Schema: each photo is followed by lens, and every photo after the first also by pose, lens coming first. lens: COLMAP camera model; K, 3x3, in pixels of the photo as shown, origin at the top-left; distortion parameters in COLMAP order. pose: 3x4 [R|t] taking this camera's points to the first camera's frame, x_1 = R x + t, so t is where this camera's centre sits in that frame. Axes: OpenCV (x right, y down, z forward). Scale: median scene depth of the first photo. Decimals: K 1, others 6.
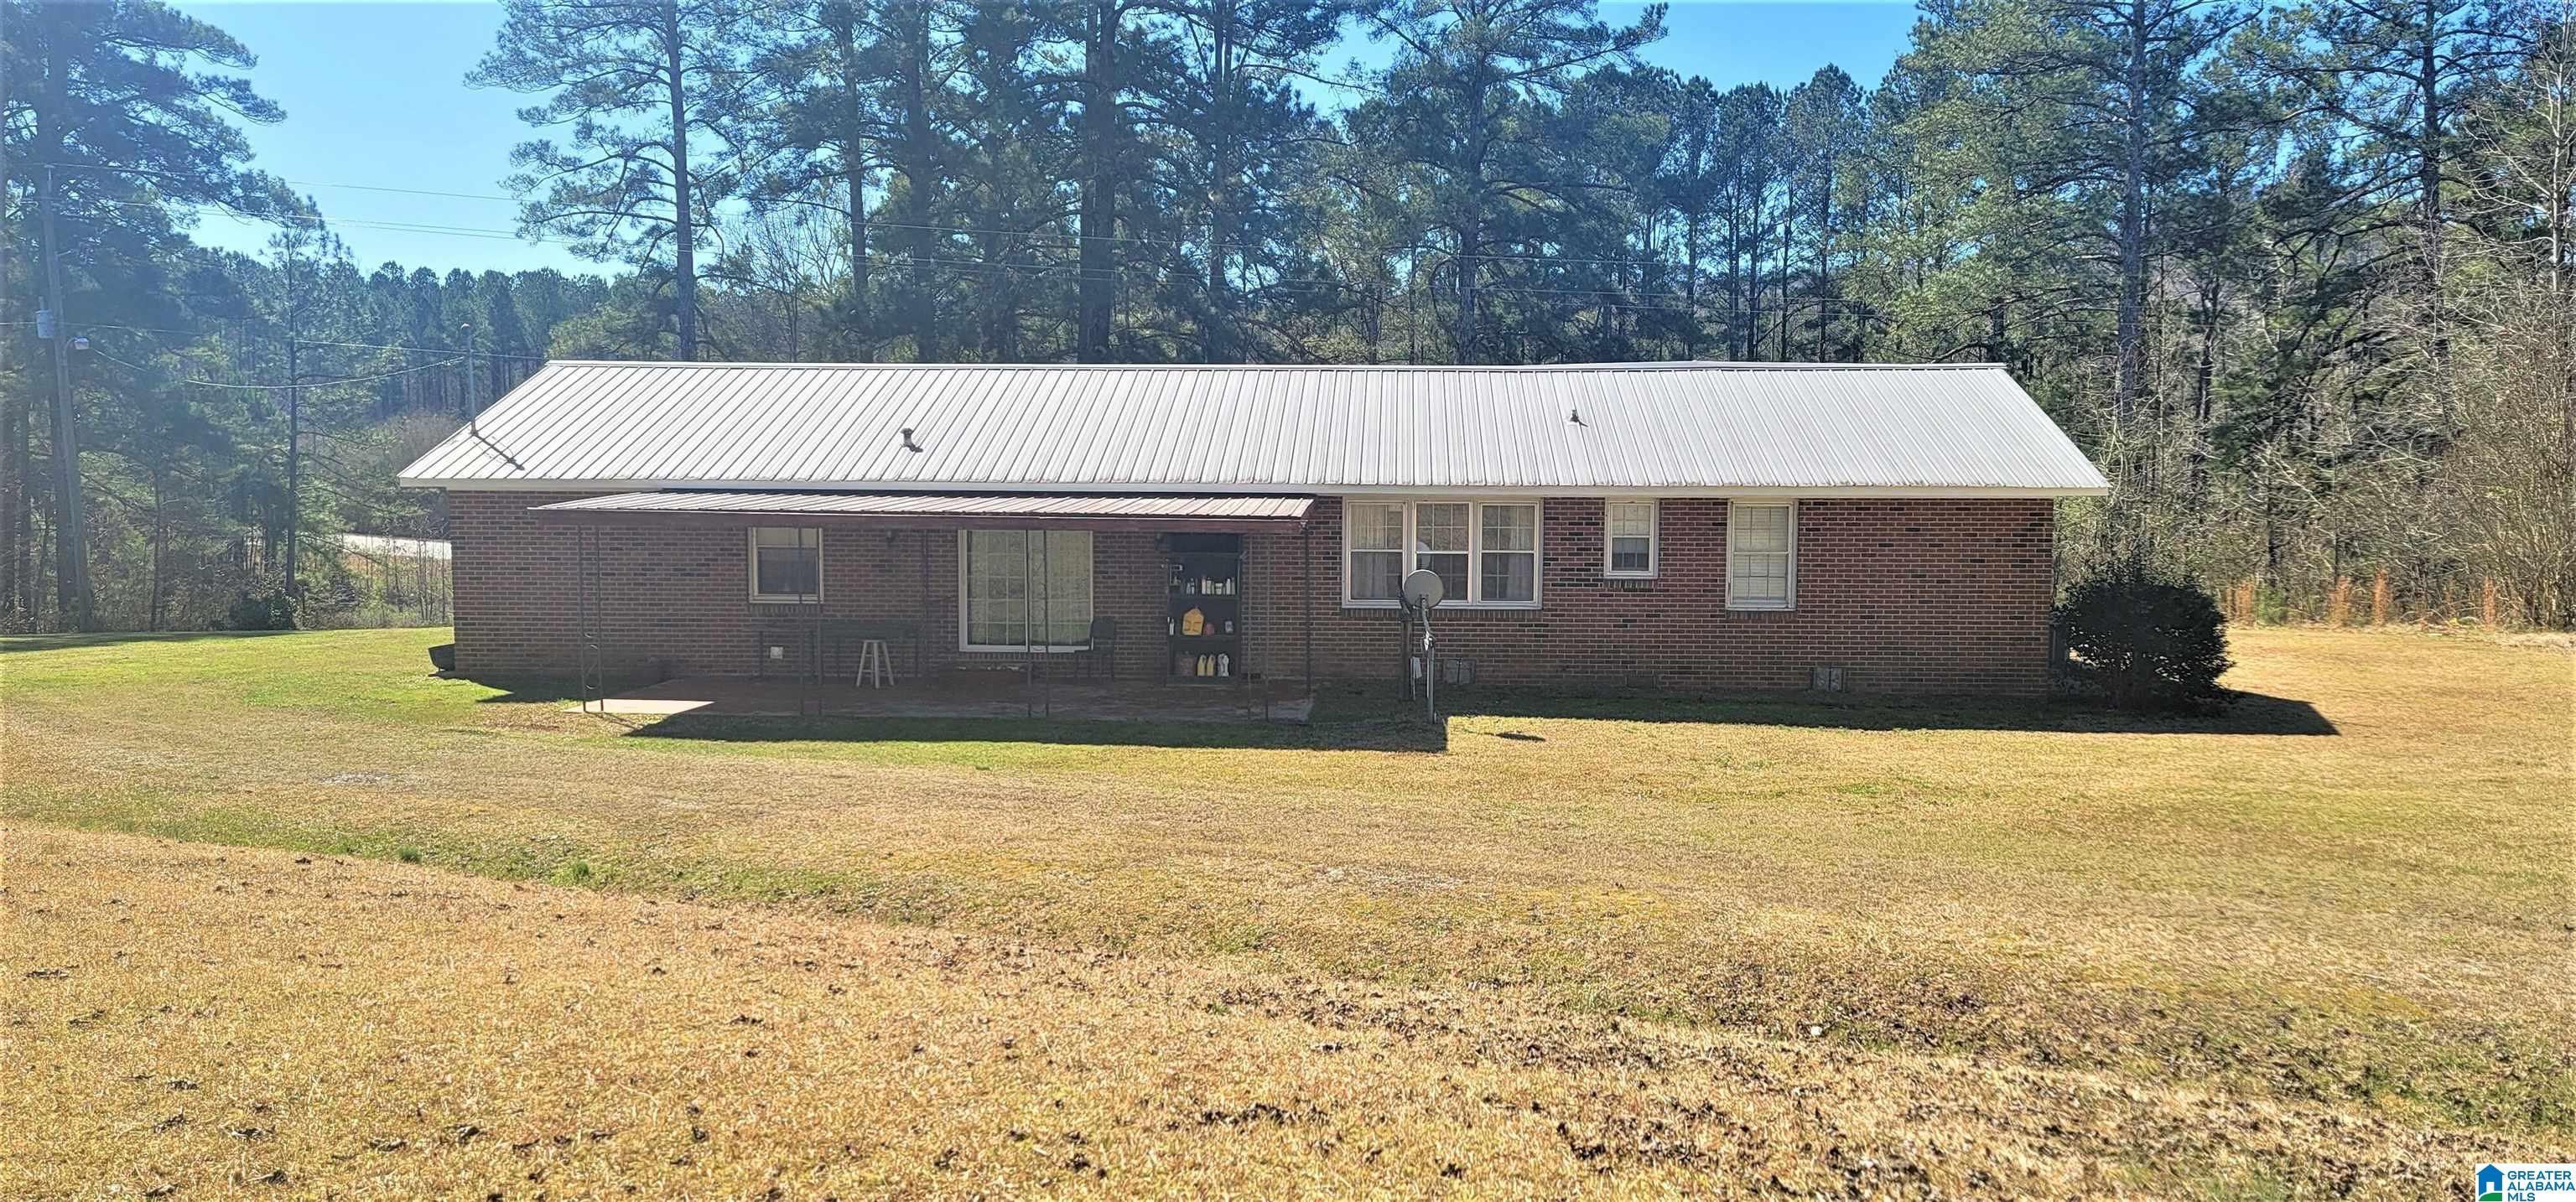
lens RADIAL K [[1871.5, 0, 1275.7], [0, 1871.5, 581.4], [0, 0, 1]] dist [0.100538, -0.101617]
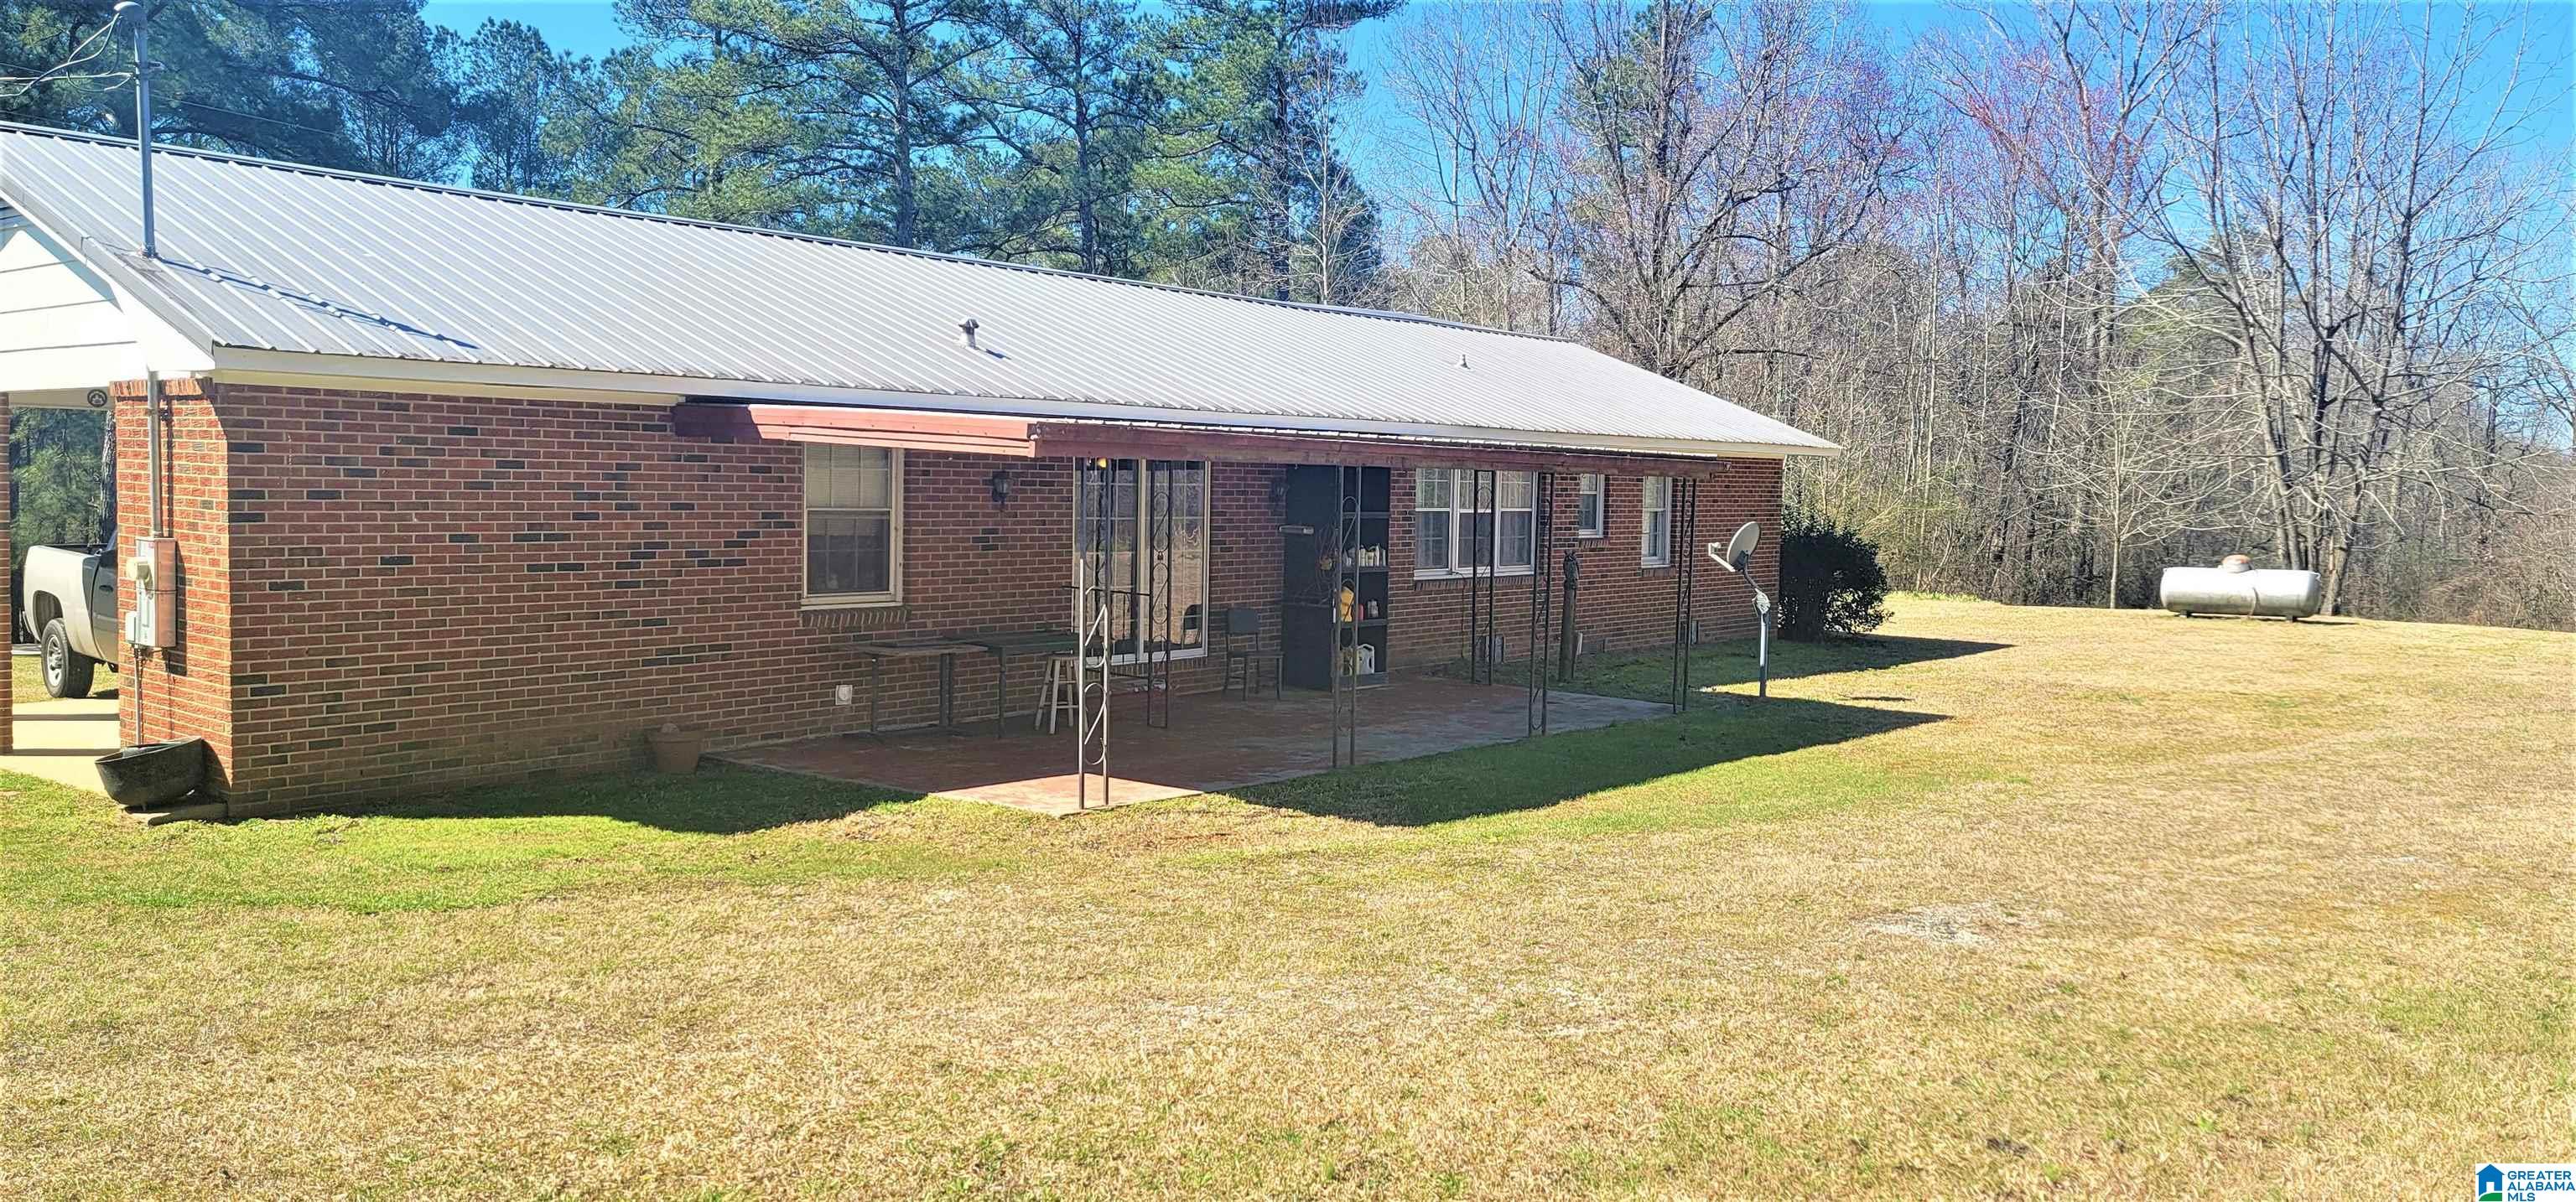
lens RADIAL K [[1871.5, 0, 1275.7], [0, 1871.5, 581.4], [0, 0, 1]] dist [0.100538, -0.101617]
pose [[0.589230, -0.031293, 0.807359, -0.643924], [0.033658, 0.999333, 0.014170, 0.001037], [-0.807264, 0.018824, 0.589890, 0.569902]]
